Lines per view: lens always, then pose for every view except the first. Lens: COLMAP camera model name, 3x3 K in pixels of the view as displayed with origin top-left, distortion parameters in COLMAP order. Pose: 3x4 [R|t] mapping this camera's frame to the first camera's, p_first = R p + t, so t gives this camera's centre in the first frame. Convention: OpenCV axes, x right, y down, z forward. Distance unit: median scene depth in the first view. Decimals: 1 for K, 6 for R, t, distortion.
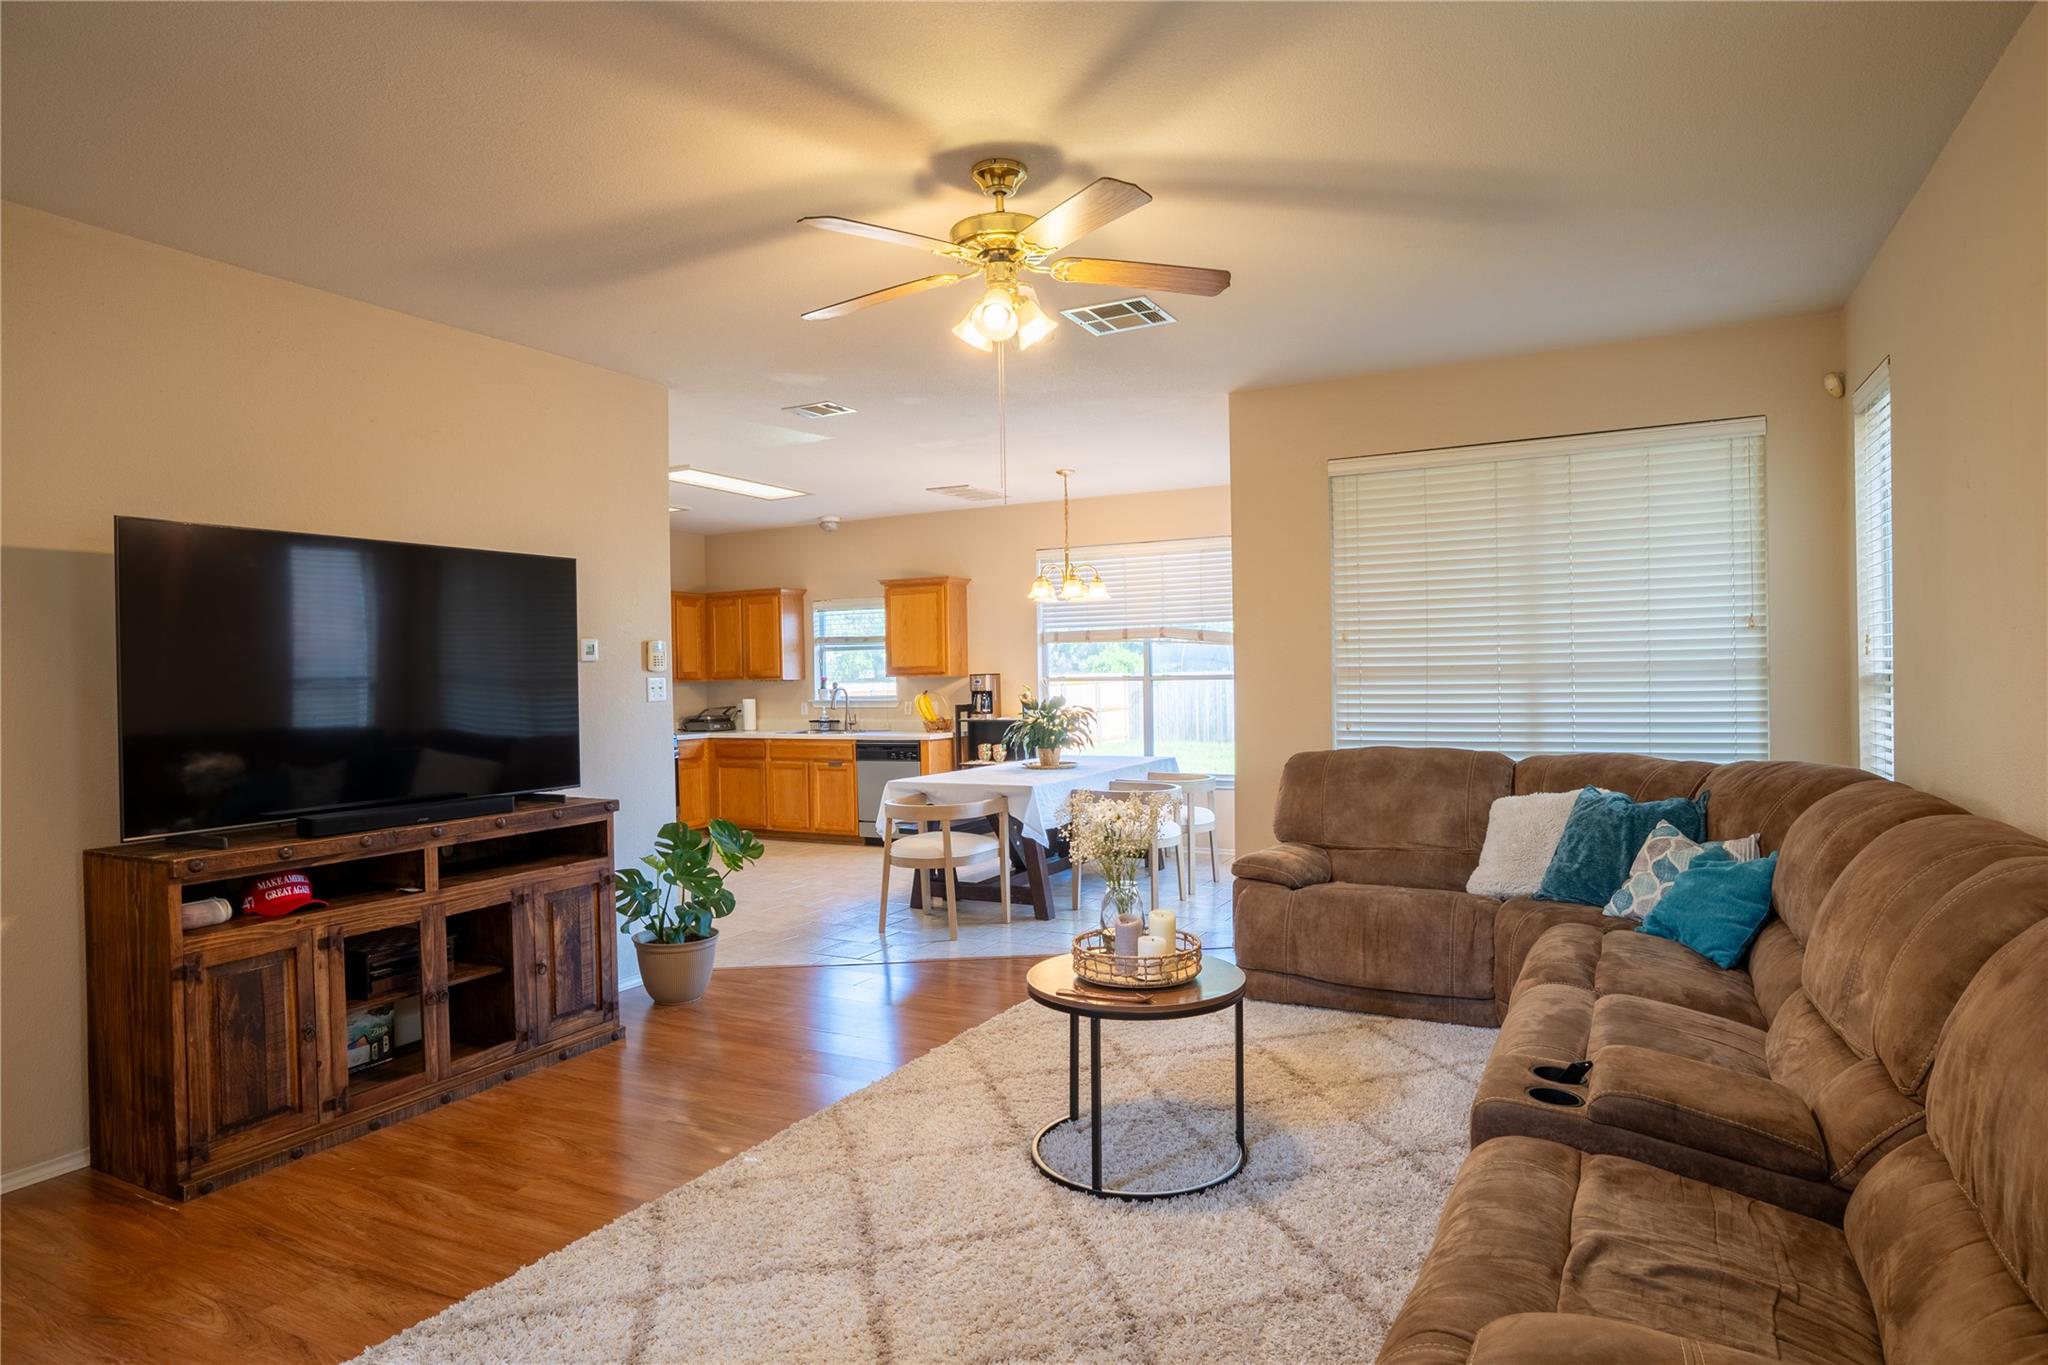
lens RADIAL K [[1152.7, 0, 1016.7], [0, 1152.7, 685.1], [0, 0, 1]] dist [-0.007269, -0.000196]
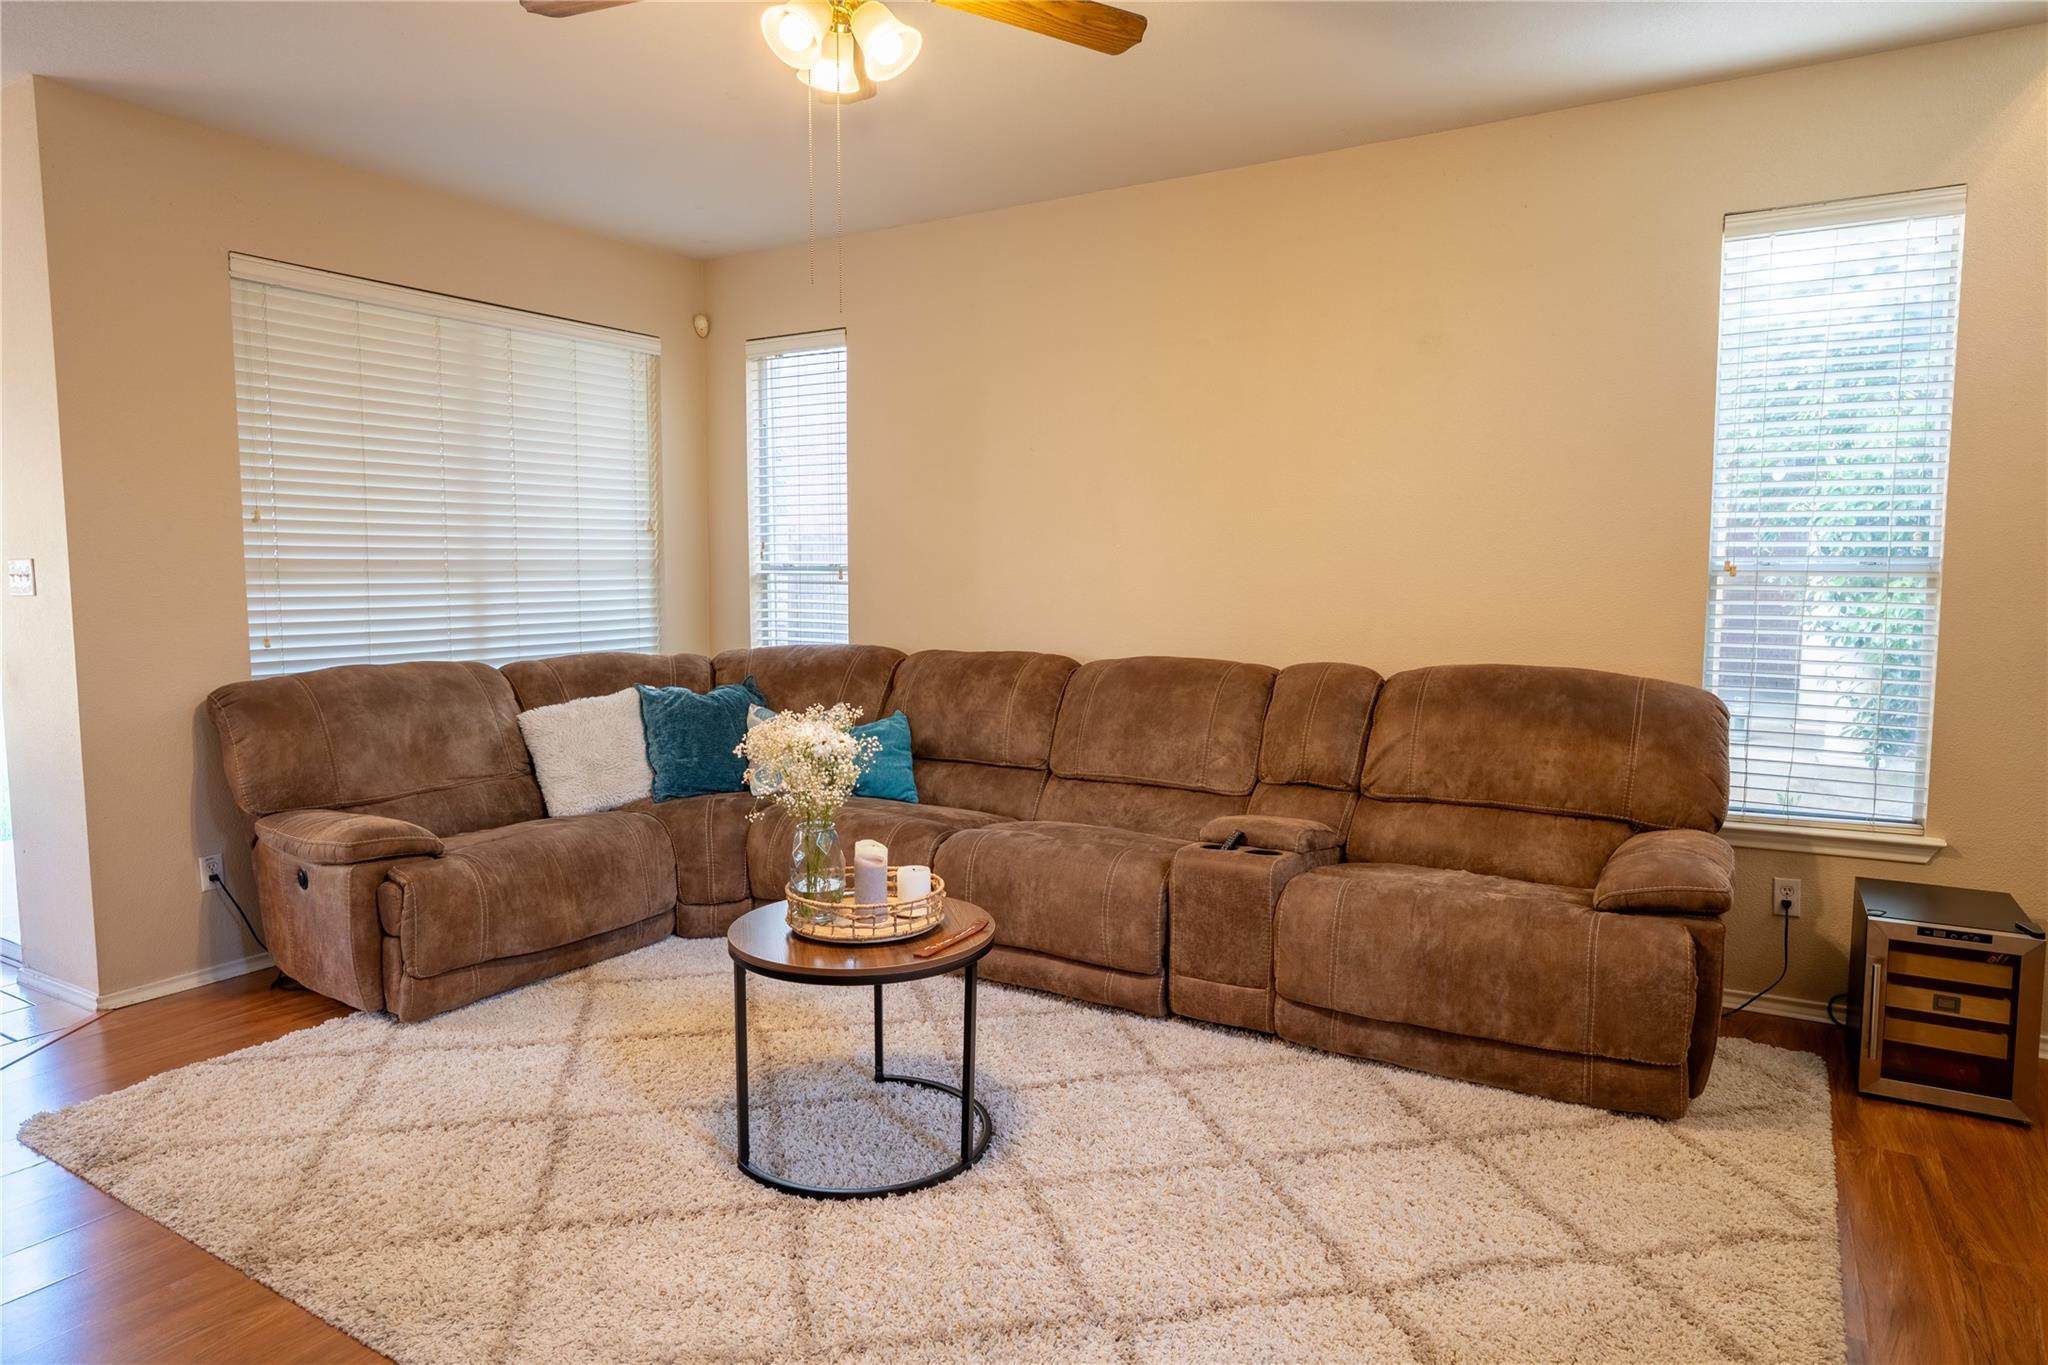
lens RADIAL K [[1249.3, 0, 1024.9], [0, 1249.3, 683.0], [0, 0, 1]] dist [-0.000250, -0.000110]
pose [[0.047767, -0.075495, 0.996001, -0.497957], [0.008323, 0.997135, 0.075182, 0.007030], [-0.998824, 0.004699, 0.048258, 0.541788]]
